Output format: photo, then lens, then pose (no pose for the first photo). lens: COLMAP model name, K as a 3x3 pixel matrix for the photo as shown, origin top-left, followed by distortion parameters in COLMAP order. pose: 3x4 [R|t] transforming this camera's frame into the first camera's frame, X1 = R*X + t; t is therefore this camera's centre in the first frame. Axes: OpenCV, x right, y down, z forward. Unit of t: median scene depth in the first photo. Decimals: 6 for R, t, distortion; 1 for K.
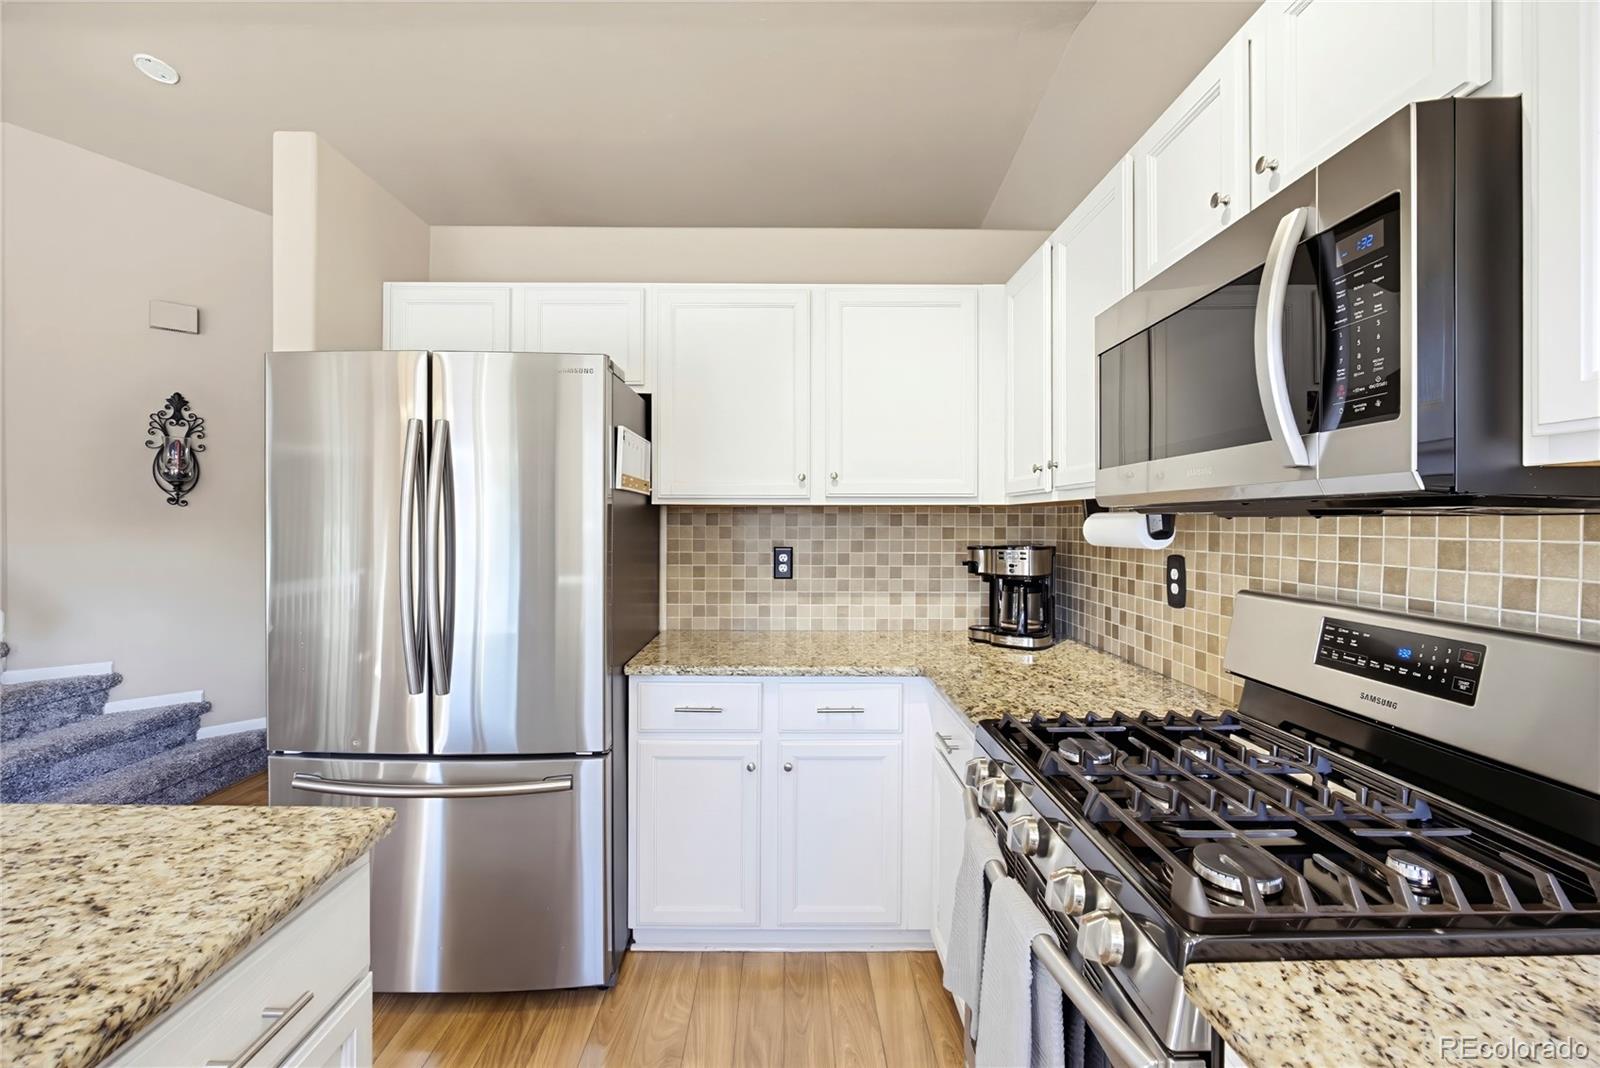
lens RADIAL K [[685.2, 0, 801.4], [0, 685.2, 525.1], [0, 0, 1]] dist [-0.010203, 0.000729]
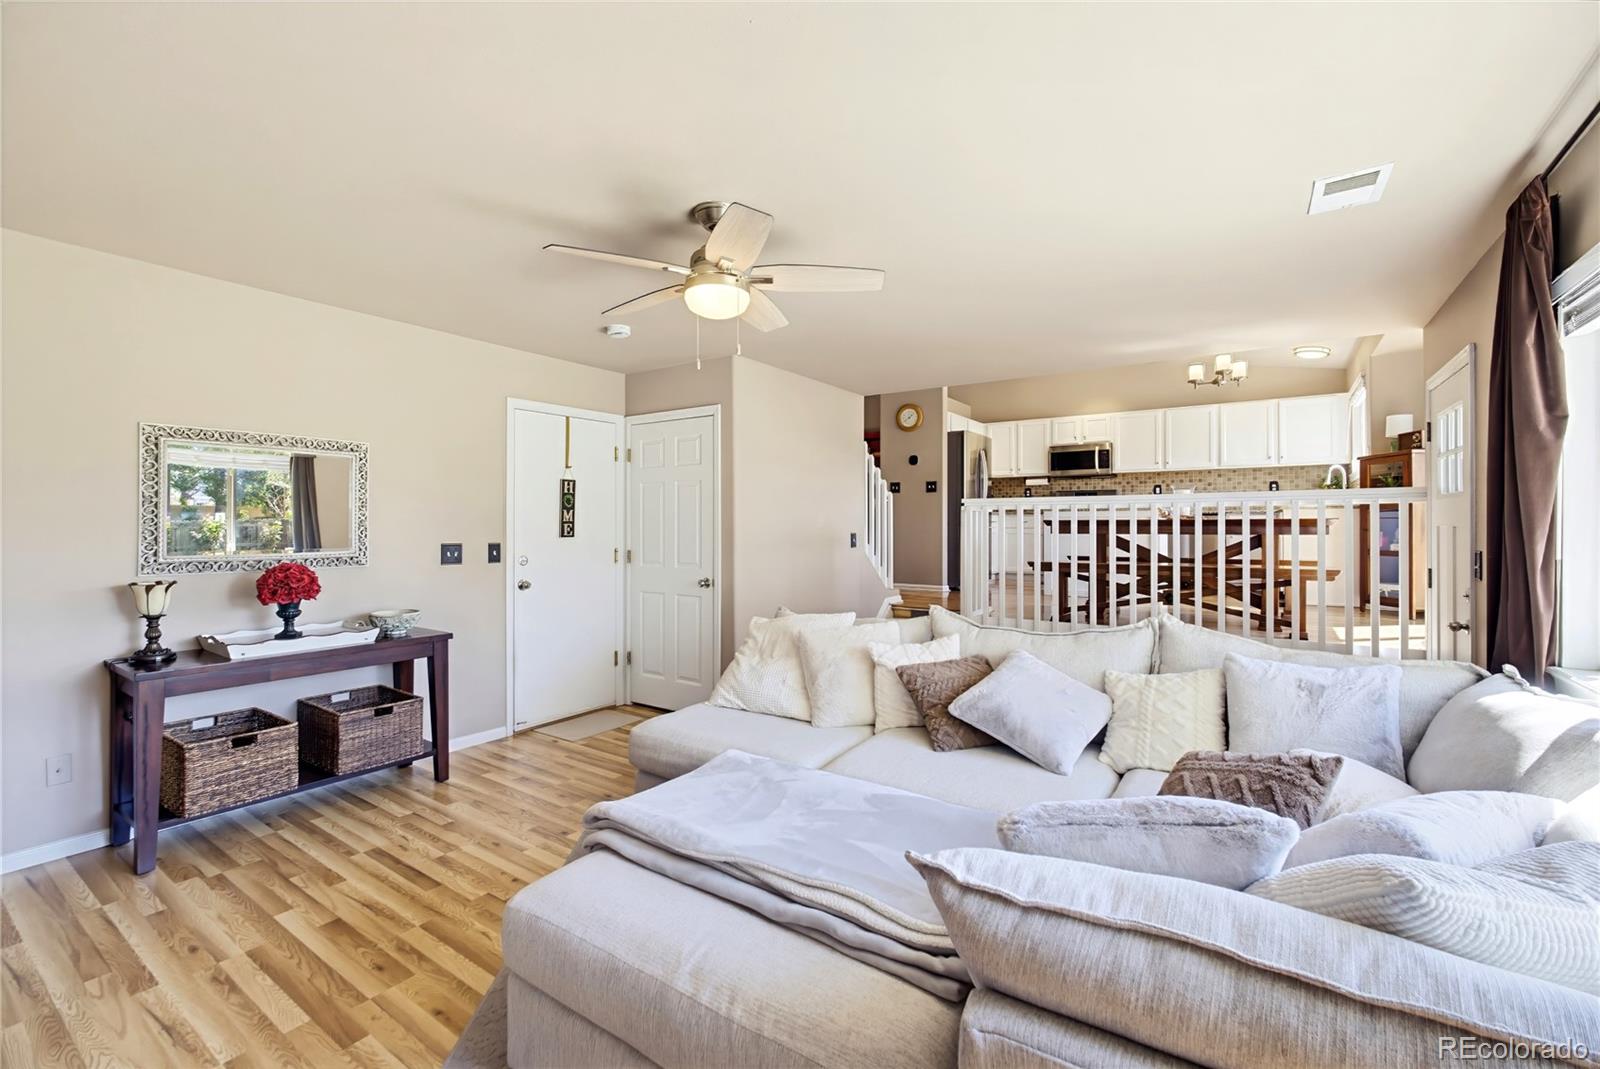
lens RADIAL K [[685.2, 0, 798.2], [0, 685.2, 527.5], [0, 0, 1]] dist [-0.010203, 0.000729]
pose [[0.591010, -0.009932, 0.806603, -4.208408], [0.007330, 0.999949, 0.006942, 0.264123], [-0.806631, 0.001810, 0.591053, -0.586471]]
